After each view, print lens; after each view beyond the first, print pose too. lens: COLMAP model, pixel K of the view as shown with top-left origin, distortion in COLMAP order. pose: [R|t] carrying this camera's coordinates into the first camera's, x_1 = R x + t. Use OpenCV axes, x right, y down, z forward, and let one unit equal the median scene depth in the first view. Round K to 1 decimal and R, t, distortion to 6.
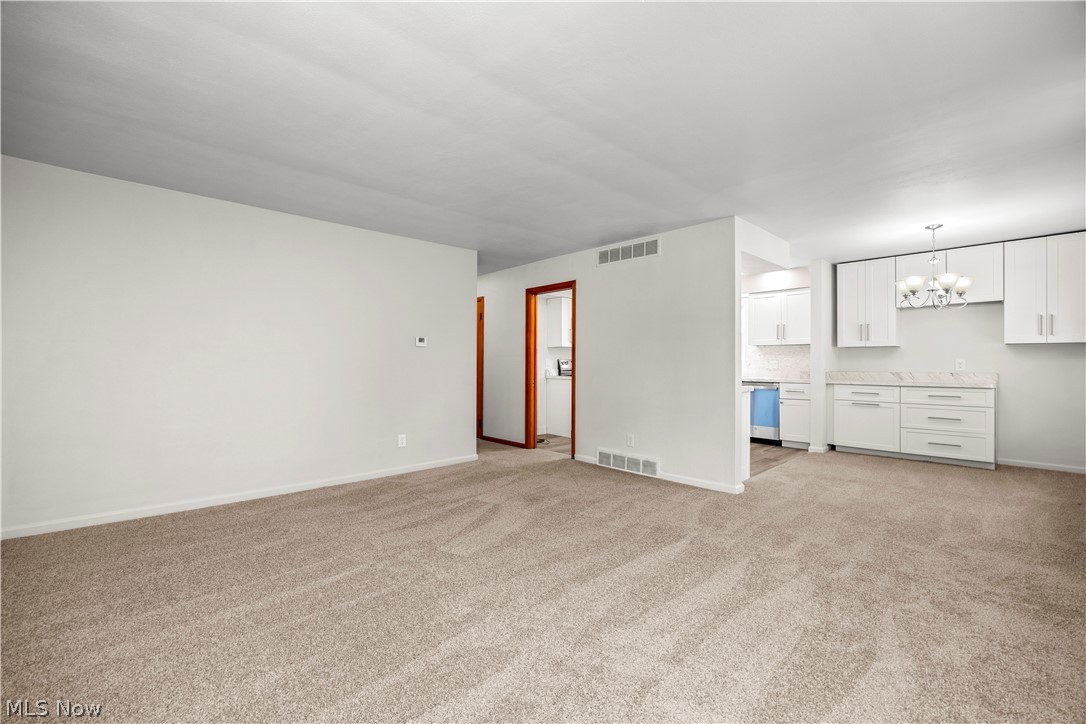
lens RADIAL K [[456.1, 0, 544.8], [0, 456.1, 359.7], [0, 0, 1]] dist [-0.001810, -0.000094]
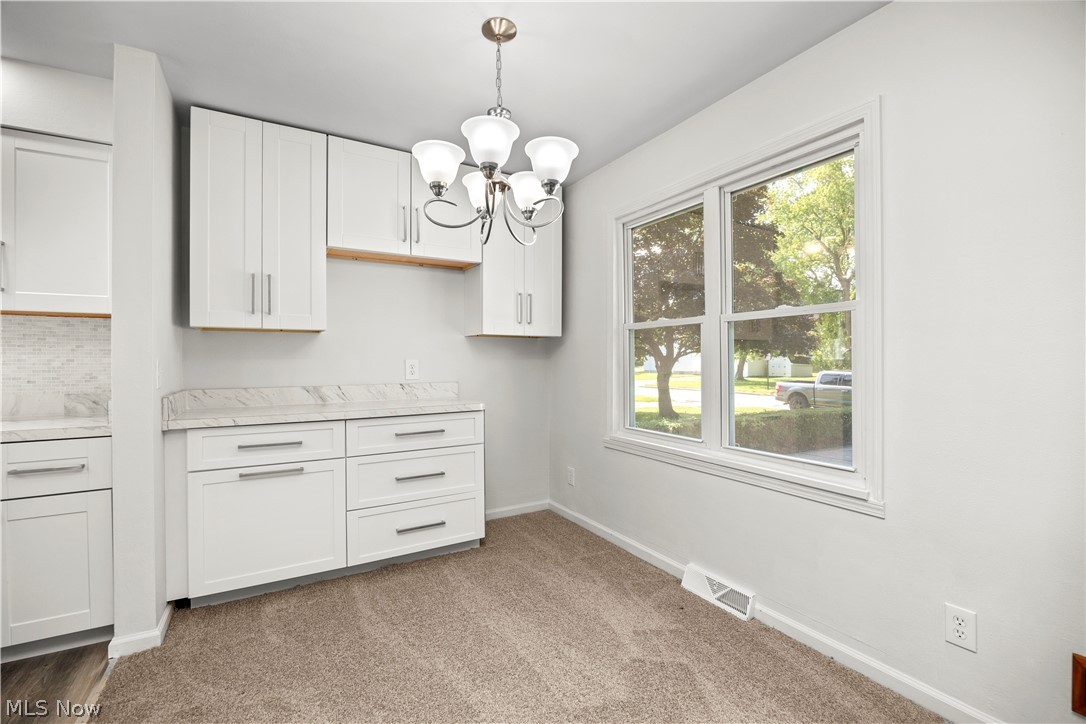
lens RADIAL K [[485.2, 0, 545.0], [0, 485.2, 355.4], [0, 0, 1]] dist [-0.012080, -0.000113]
pose [[0.213241, 0.003076, 0.976995, 0.331755], [-0.000524, 0.999995, -0.003034, -0.003896], [-0.976999, 0.000135, 0.213242, 0.659016]]
